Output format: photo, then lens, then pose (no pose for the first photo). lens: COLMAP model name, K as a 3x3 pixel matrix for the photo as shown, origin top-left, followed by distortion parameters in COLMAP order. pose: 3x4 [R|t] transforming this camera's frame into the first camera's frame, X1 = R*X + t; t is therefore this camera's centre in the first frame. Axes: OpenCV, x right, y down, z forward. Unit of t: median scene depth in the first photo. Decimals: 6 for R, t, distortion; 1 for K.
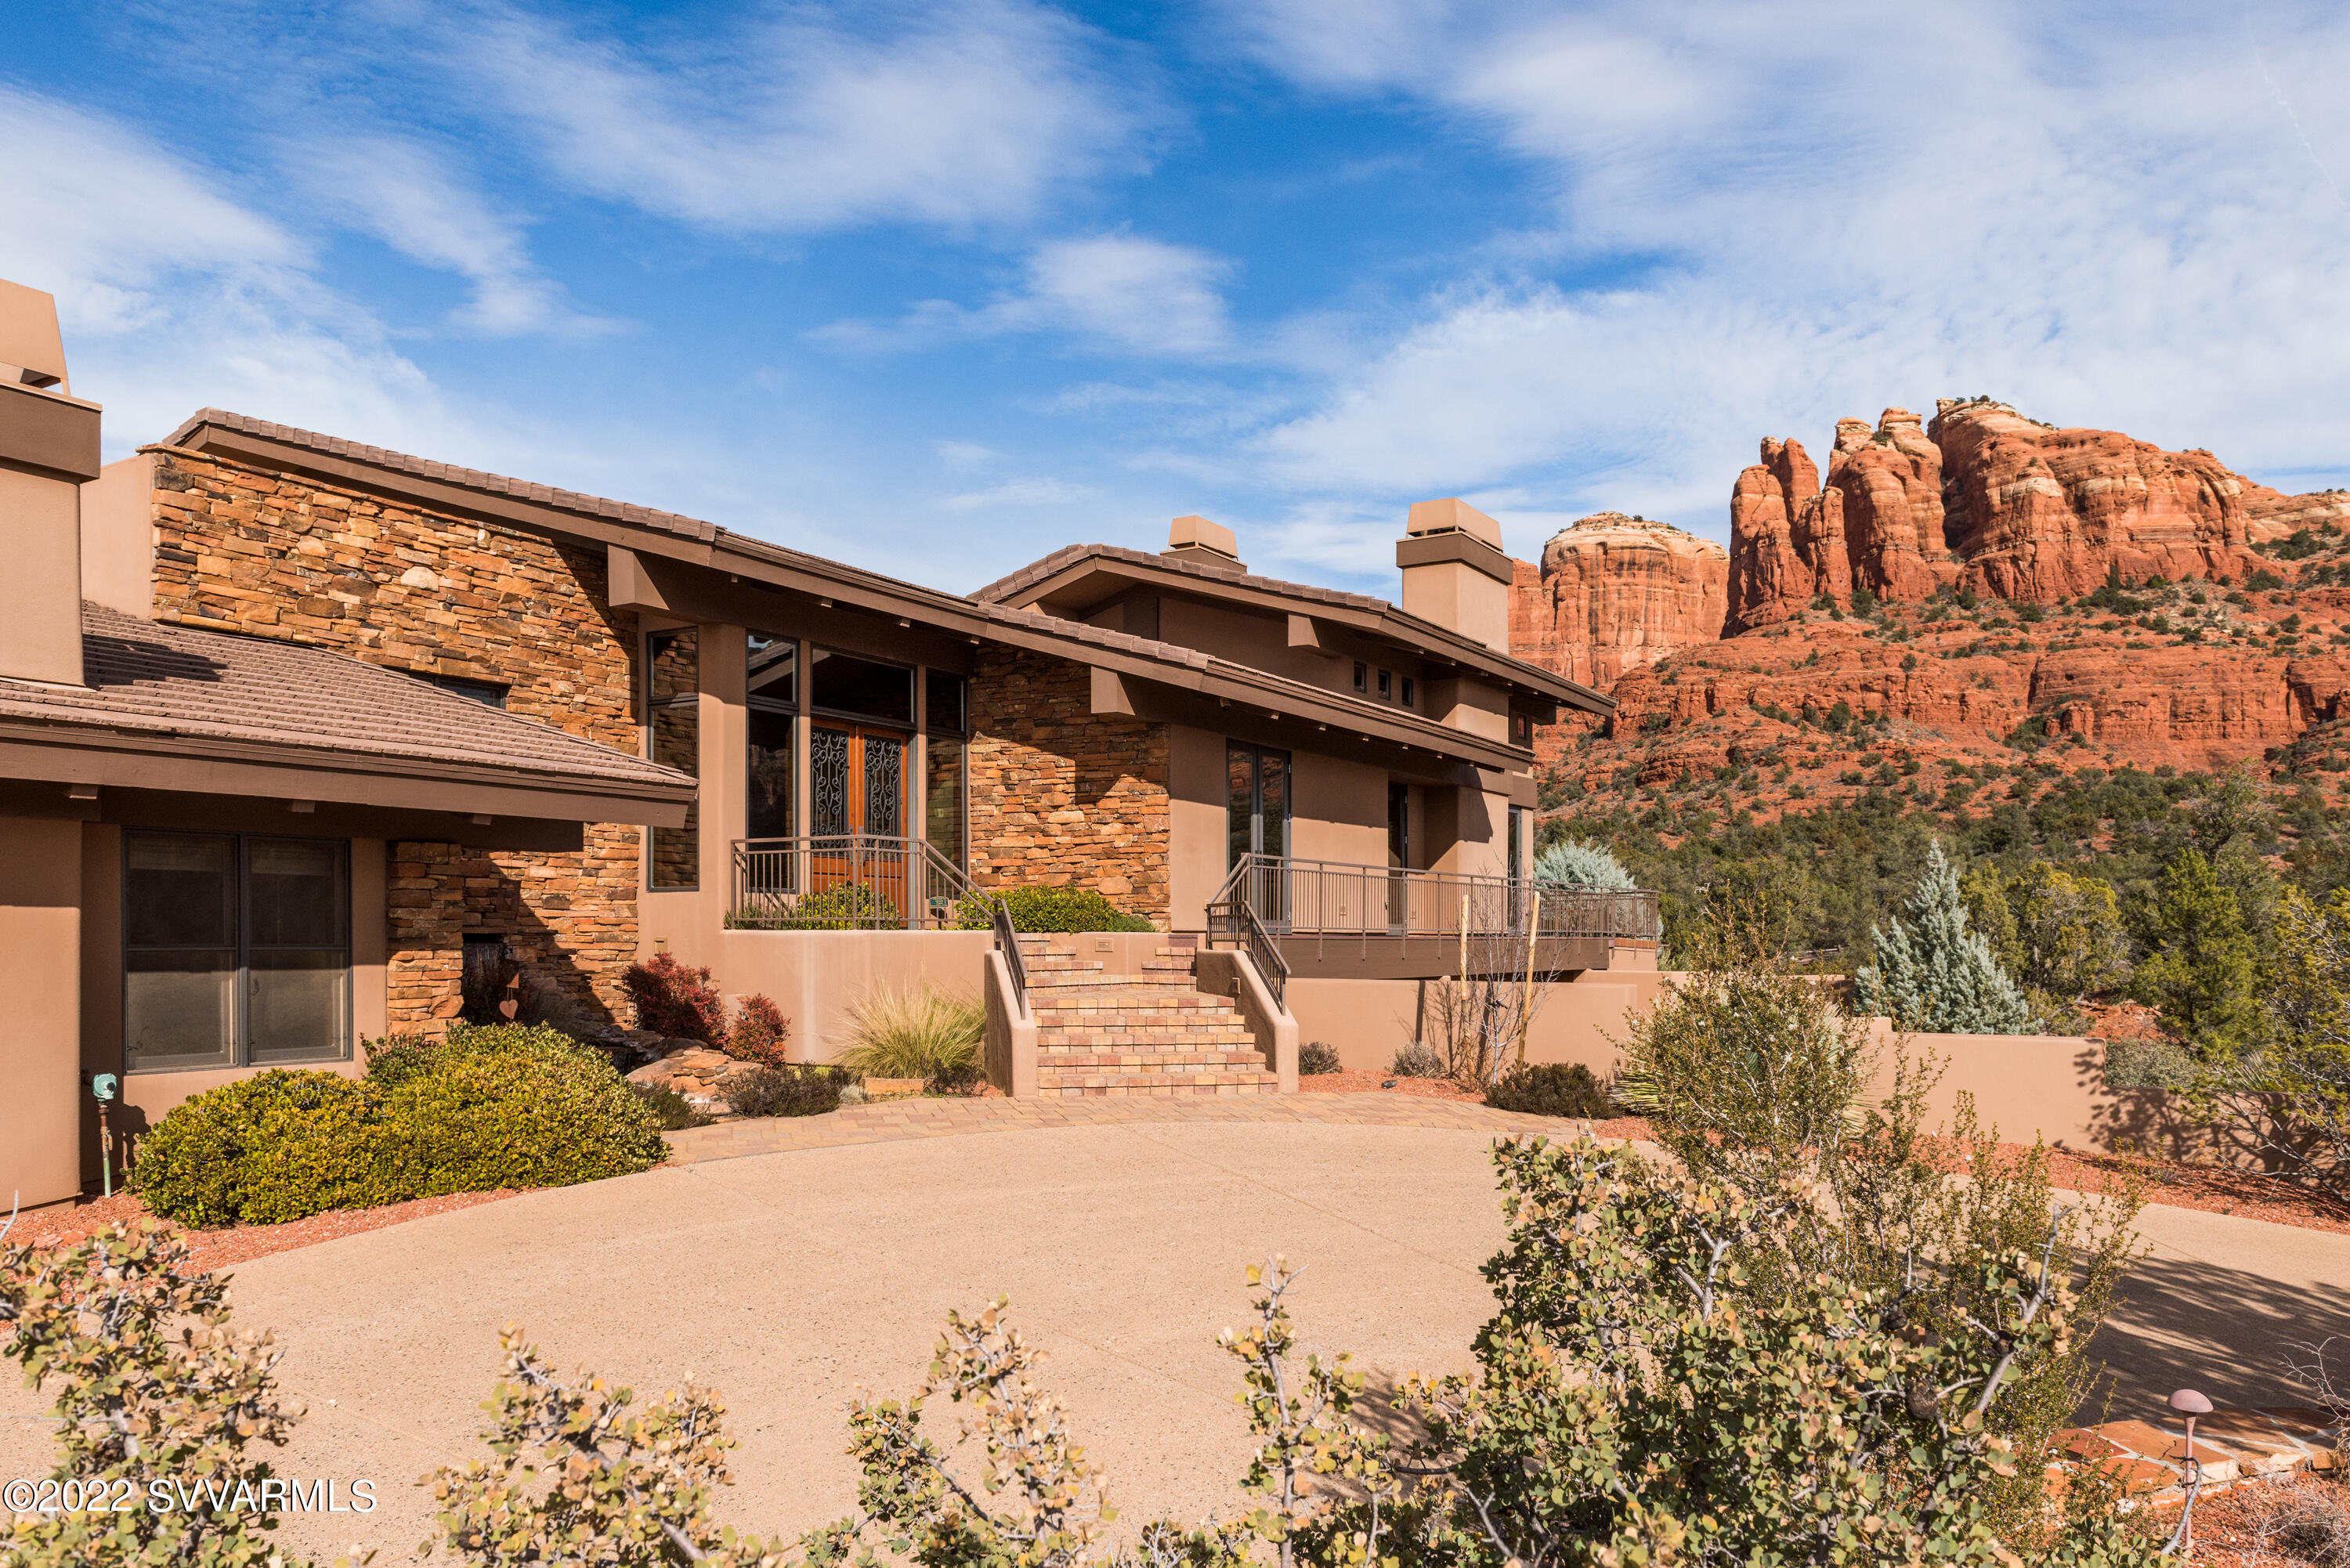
lens RADIAL K [[1653.7, 0, 1176.1], [0, 1653.7, 939.8], [0, 0, 1]] dist [0.006712, -0.006186]
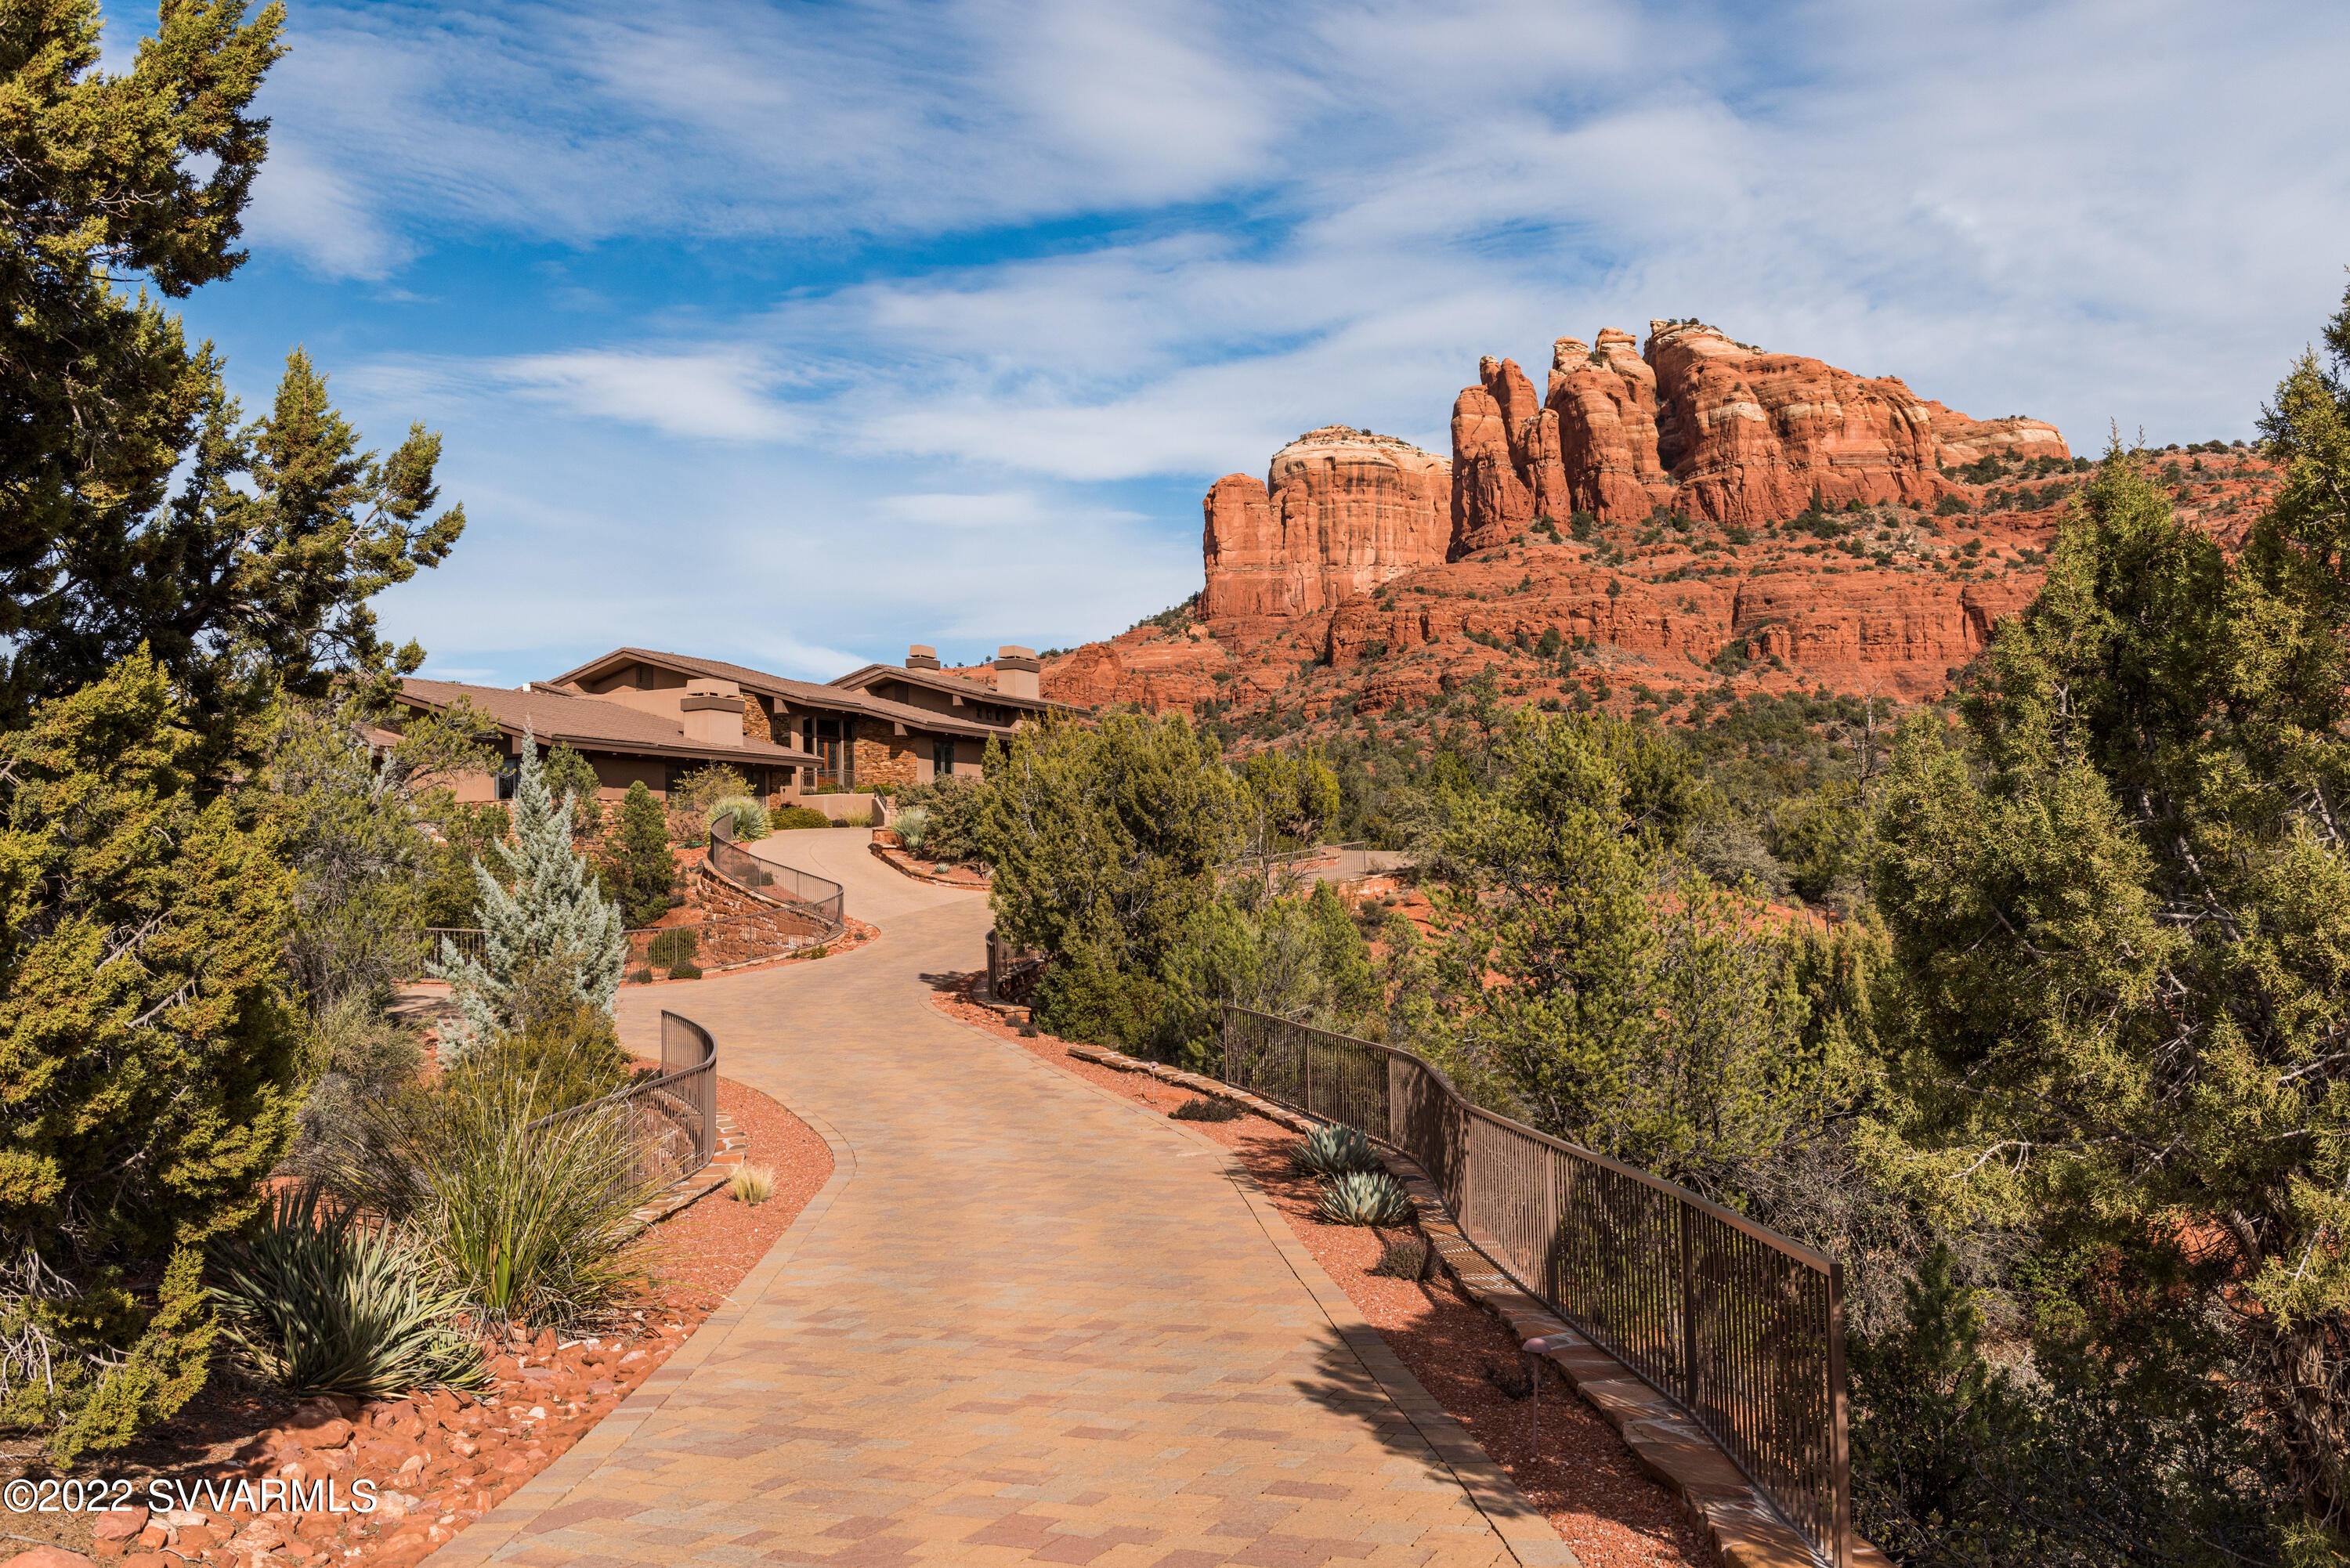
lens RADIAL K [[1926.3, 0, 1178.1], [0, 1926.3, 723.1], [0, 0, 1]] dist [-0.001031, 0.004384]
pose [[0.987901, -0.015400, 0.154318, -0.002367], [0.028903, 0.995906, -0.085645, 0.005589], [-0.152367, 0.089069, 0.984302, -0.083872]]
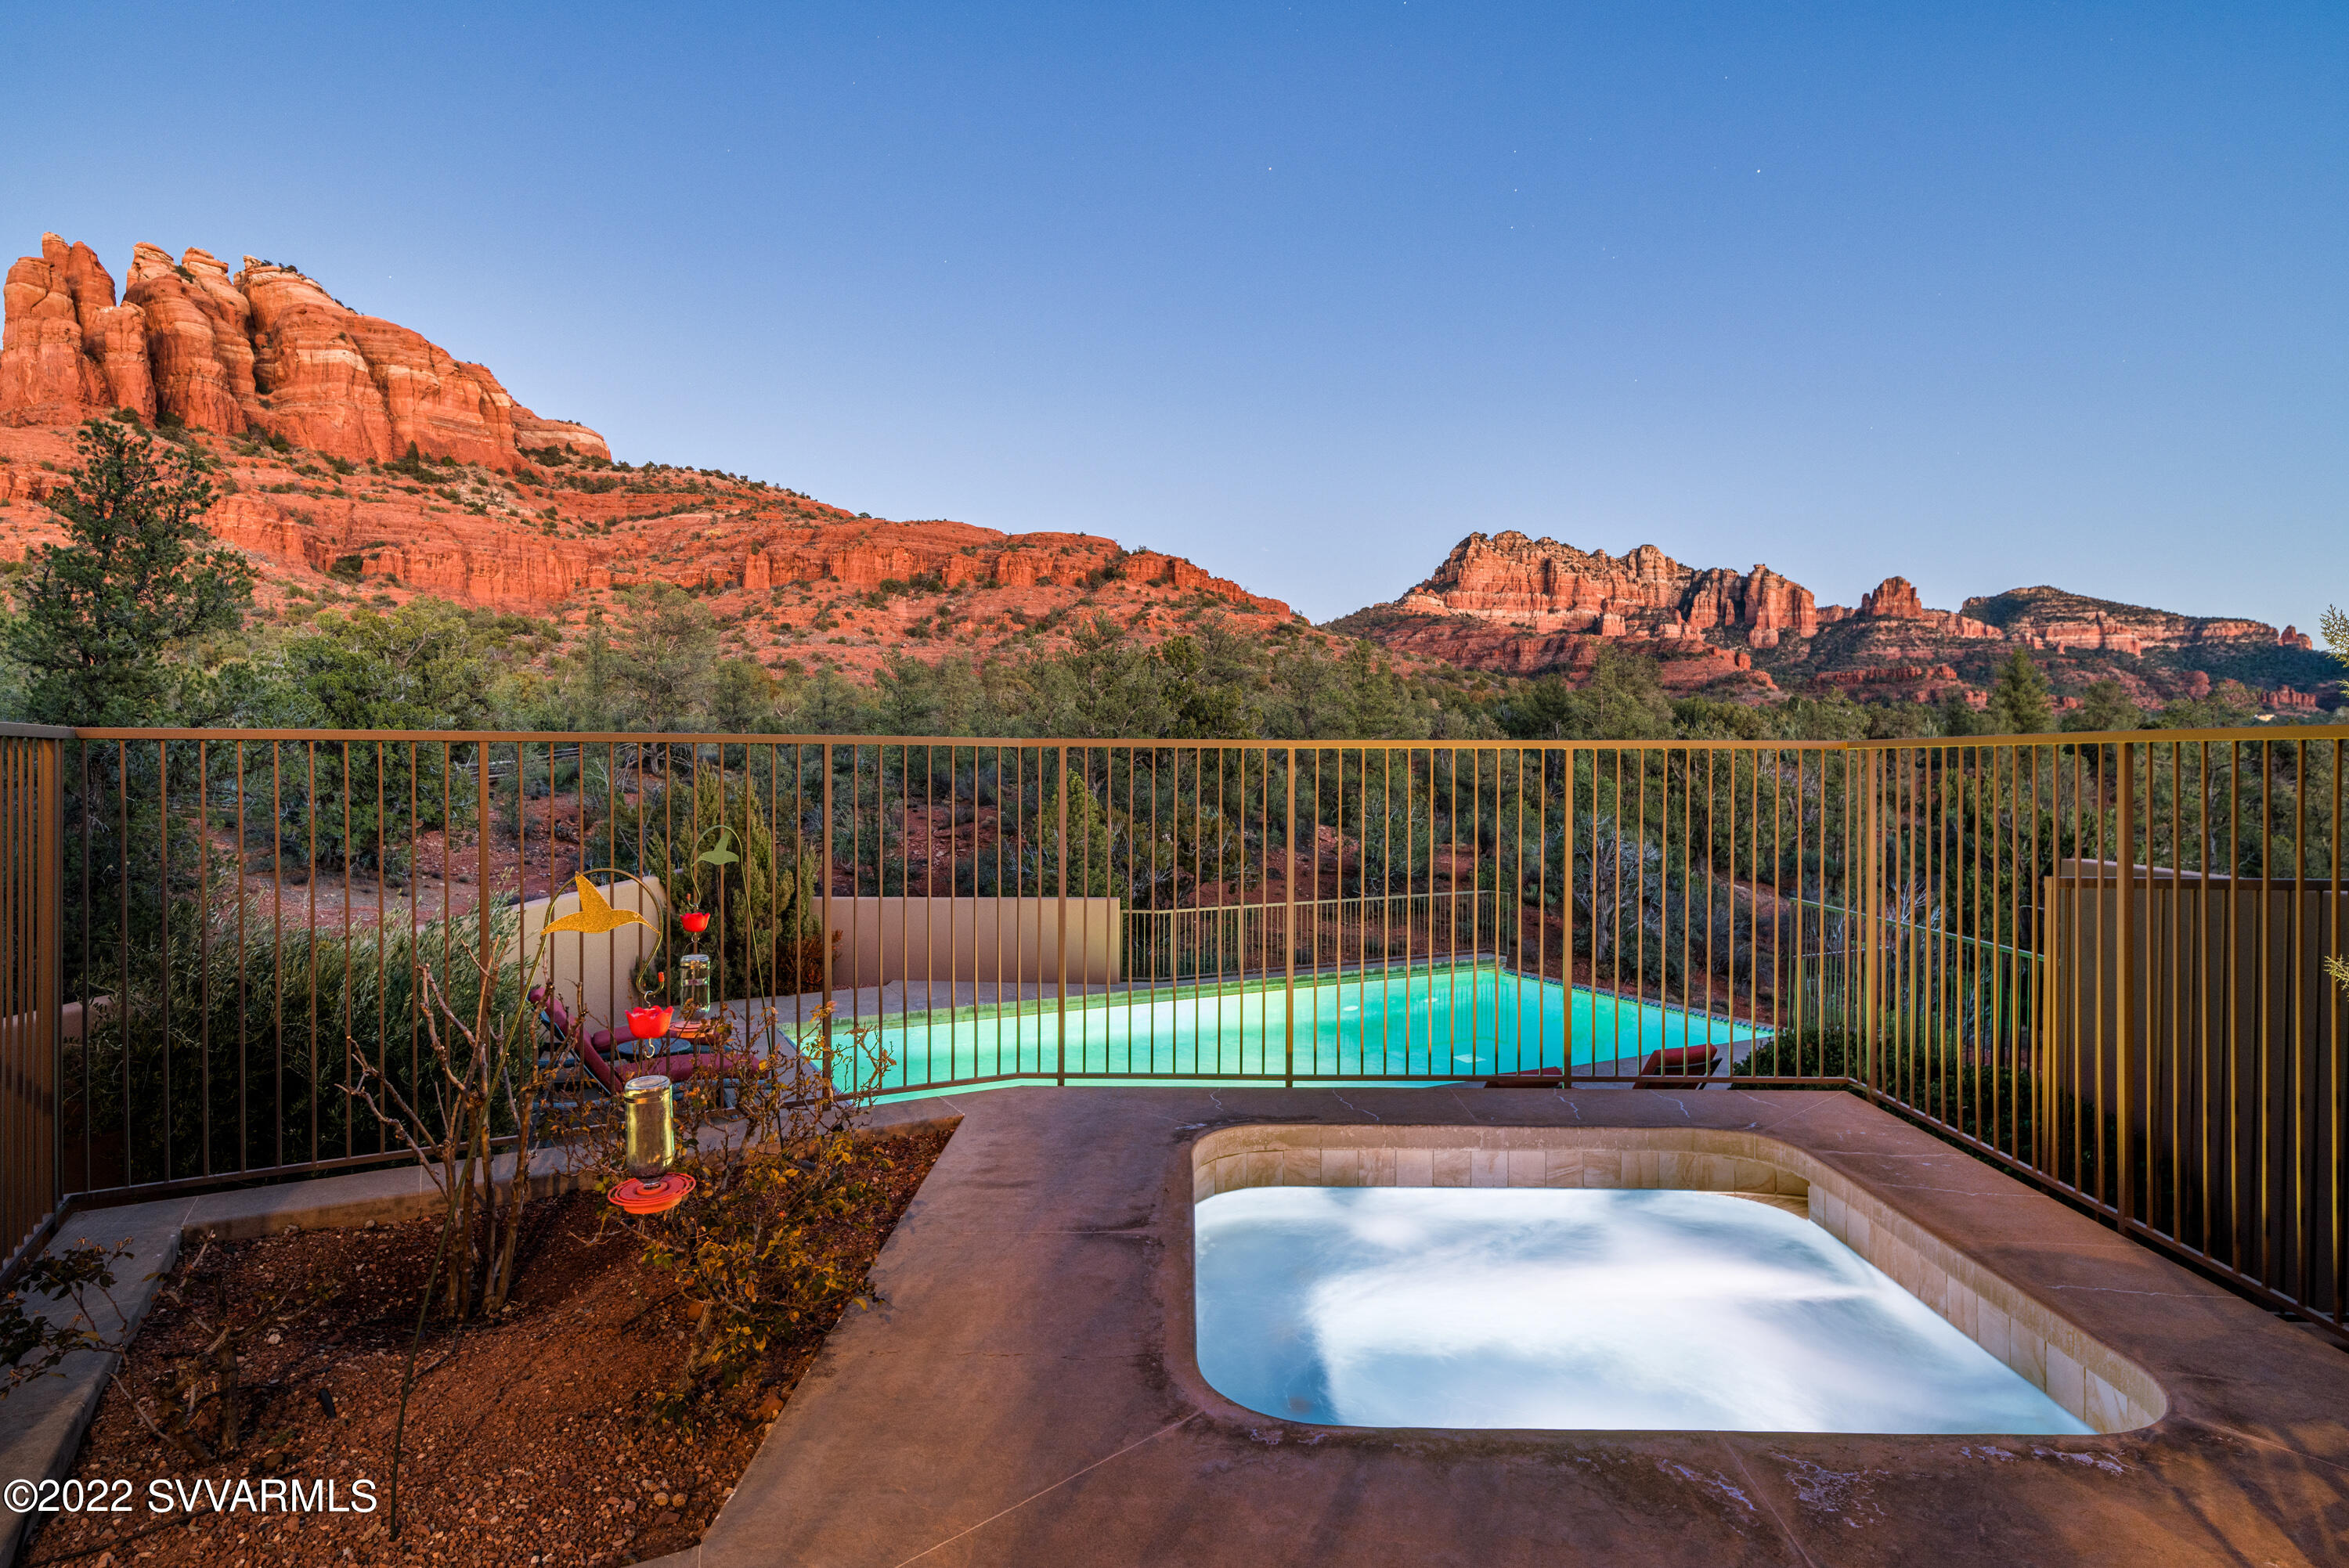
lens RADIAL K [[1277.0, 0, 1181.6], [0, 1277.0, 772.9], [0, 0, 1]] dist [0.010961, -0.004927]
pose [[0.476914, -0.011274, 0.878878, 0.007522], [-0.003501, 0.999885, 0.014726, 0.000664], [-0.878943, -0.010100, 0.476820, 0.056317]]
